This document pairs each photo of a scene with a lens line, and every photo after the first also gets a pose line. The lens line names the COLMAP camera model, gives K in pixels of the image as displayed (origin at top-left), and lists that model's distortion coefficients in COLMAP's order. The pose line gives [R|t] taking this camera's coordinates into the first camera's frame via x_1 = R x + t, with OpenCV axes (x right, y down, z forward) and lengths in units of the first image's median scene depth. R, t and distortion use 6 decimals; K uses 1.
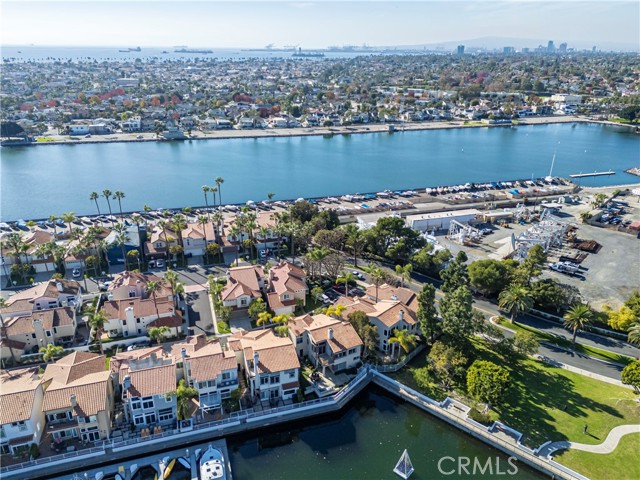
lens RADIAL K [[472.1, 0, 320.0], [0, 472.1, 240.0], [0, 0, 1]] dist [0.068804, -0.067863]
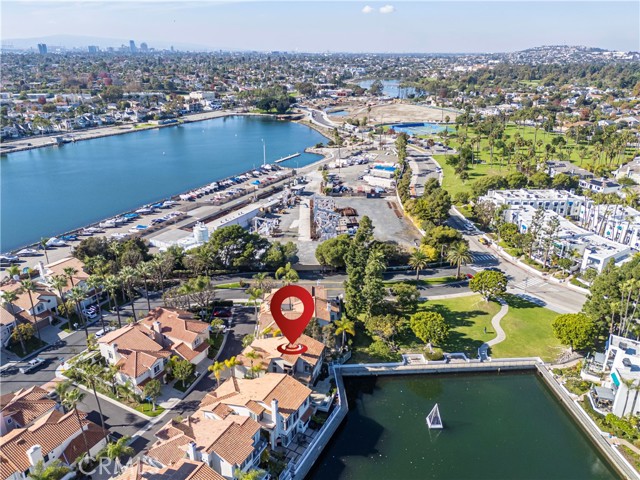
lens RADIAL K [[472.1, 0, 320.0], [0, 472.1, 240.0], [0, 0, 1]] dist [0.068804, -0.067863]
pose [[0.703182, -0.266273, 0.659267, -0.347145], [0.265086, 0.958555, 0.104410, -0.069799], [-0.659746, 0.101343, 0.744624, 0.151403]]
